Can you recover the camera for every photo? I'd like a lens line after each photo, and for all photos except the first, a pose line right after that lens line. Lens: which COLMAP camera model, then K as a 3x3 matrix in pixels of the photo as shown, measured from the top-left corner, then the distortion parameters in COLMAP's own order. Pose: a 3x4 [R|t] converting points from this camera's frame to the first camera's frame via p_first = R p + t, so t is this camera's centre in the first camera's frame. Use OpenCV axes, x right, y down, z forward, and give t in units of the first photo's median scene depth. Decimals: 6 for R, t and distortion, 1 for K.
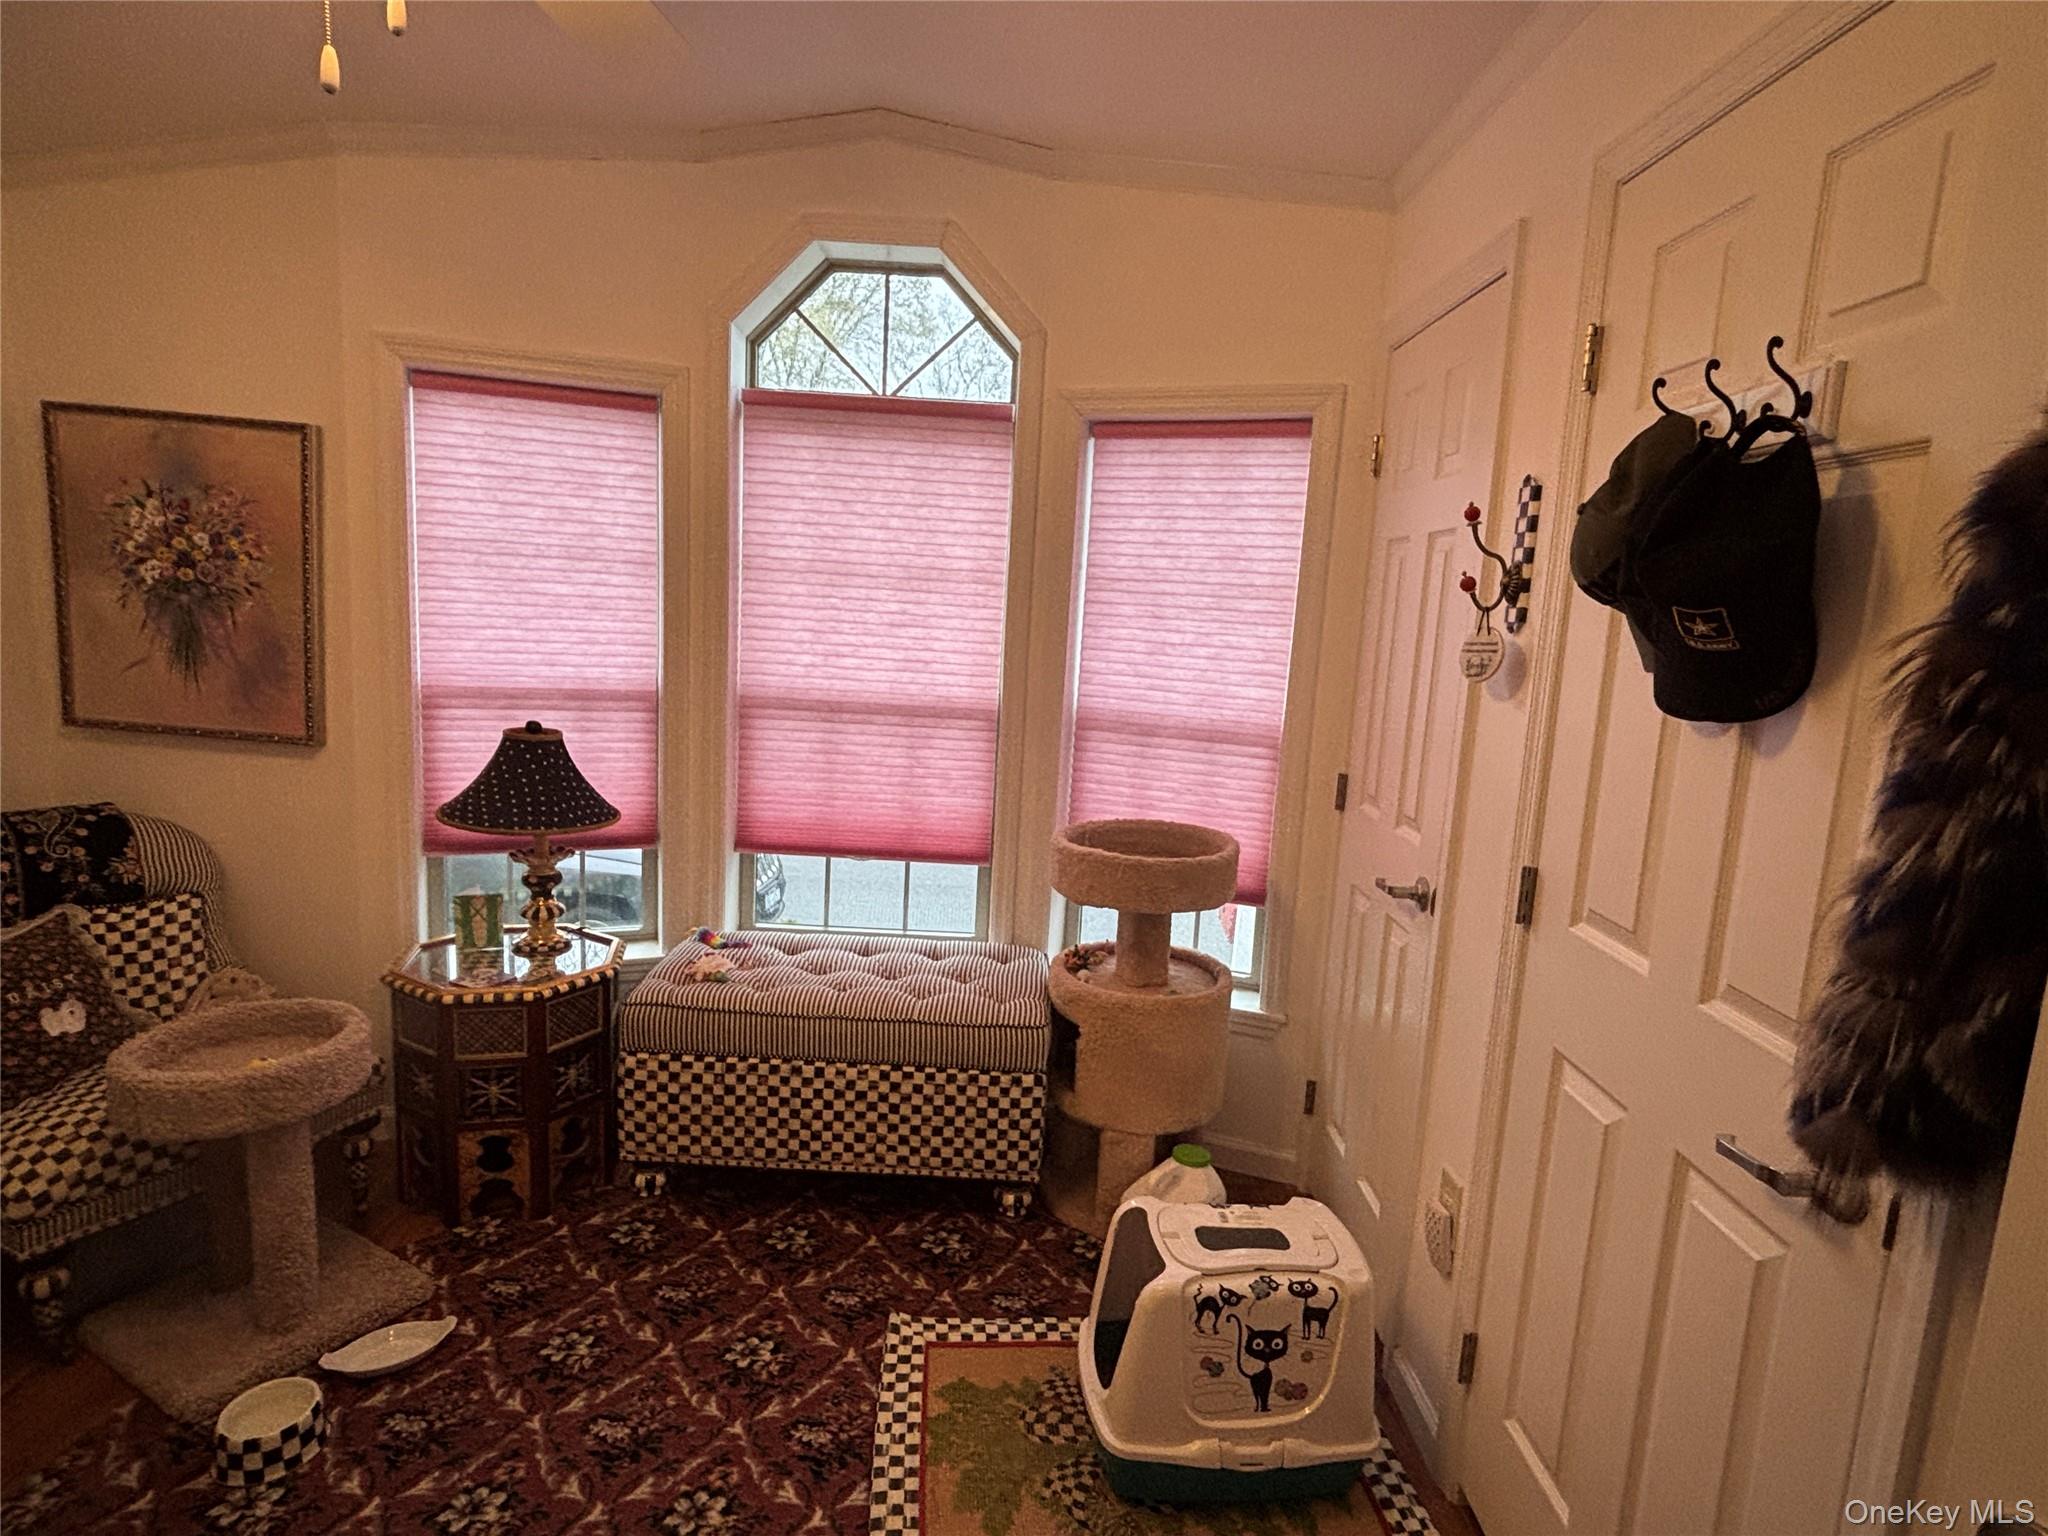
lens RADIAL K [[1085.7, 0, 1024.0], [0, 1085.7, 766.3], [0, 0, 1]] dist [0.015982, -0.009765]
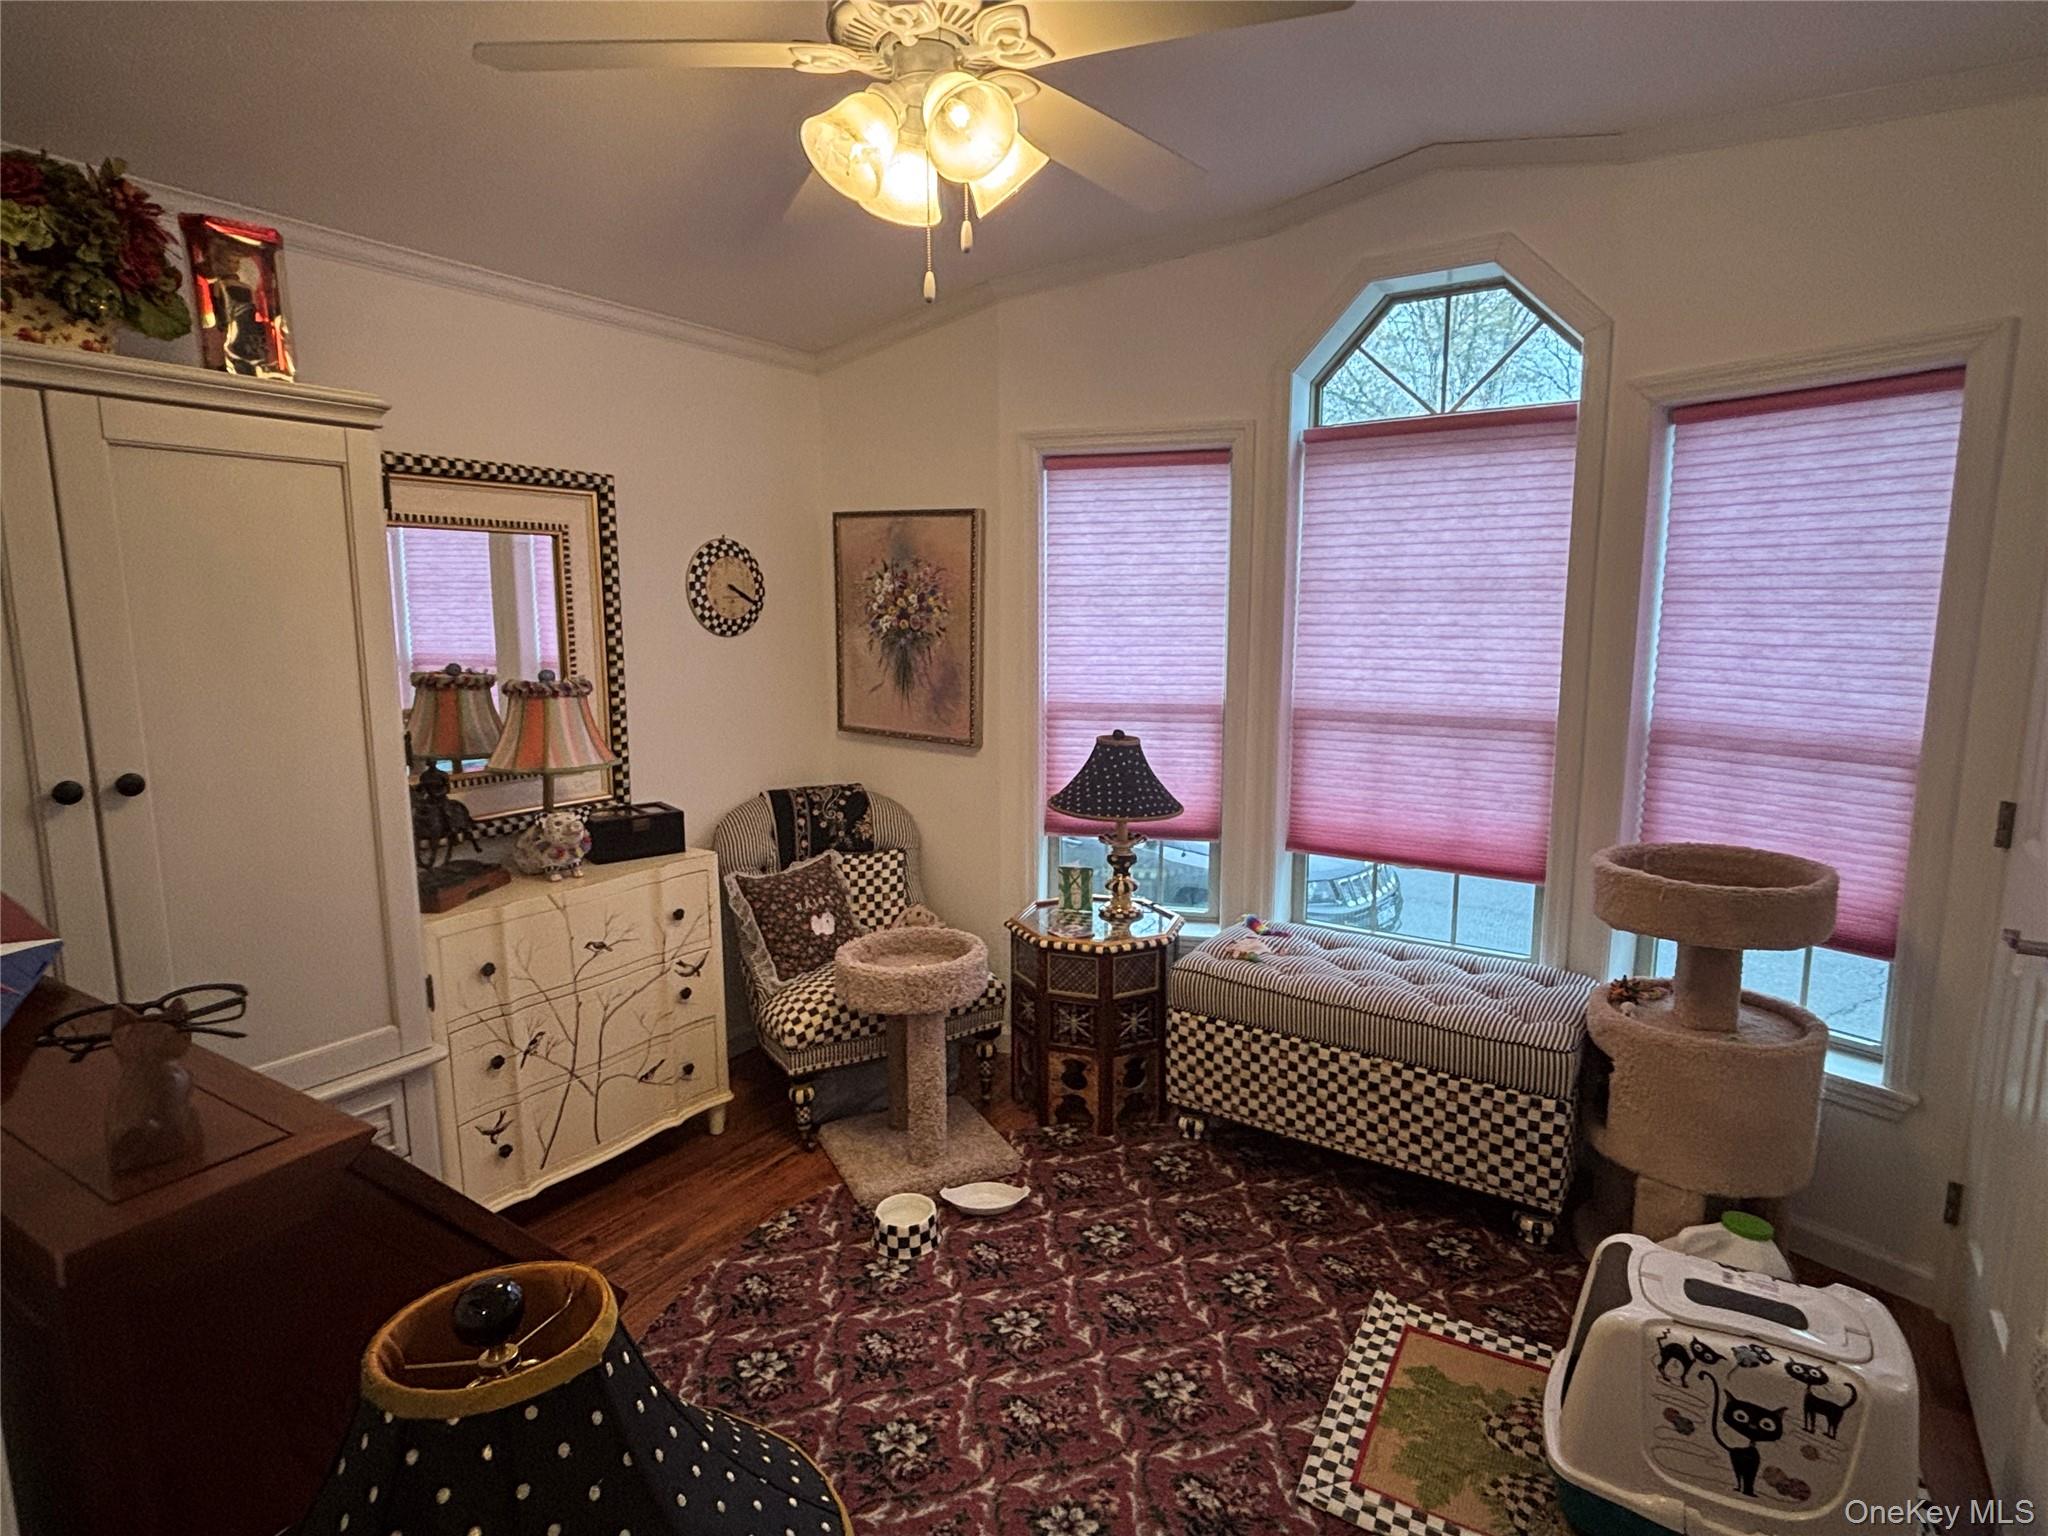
lens RADIAL K [[1085.7, 0, 1018.9], [0, 1085.7, 762.0], [0, 0, 1]] dist [0.015982, -0.009765]
pose [[0.823891, 0.022921, -0.566285, 0.155097], [-0.036394, 0.999259, -0.012504, 0.015292], [0.565579, 0.030911, 0.824115, -0.069752]]
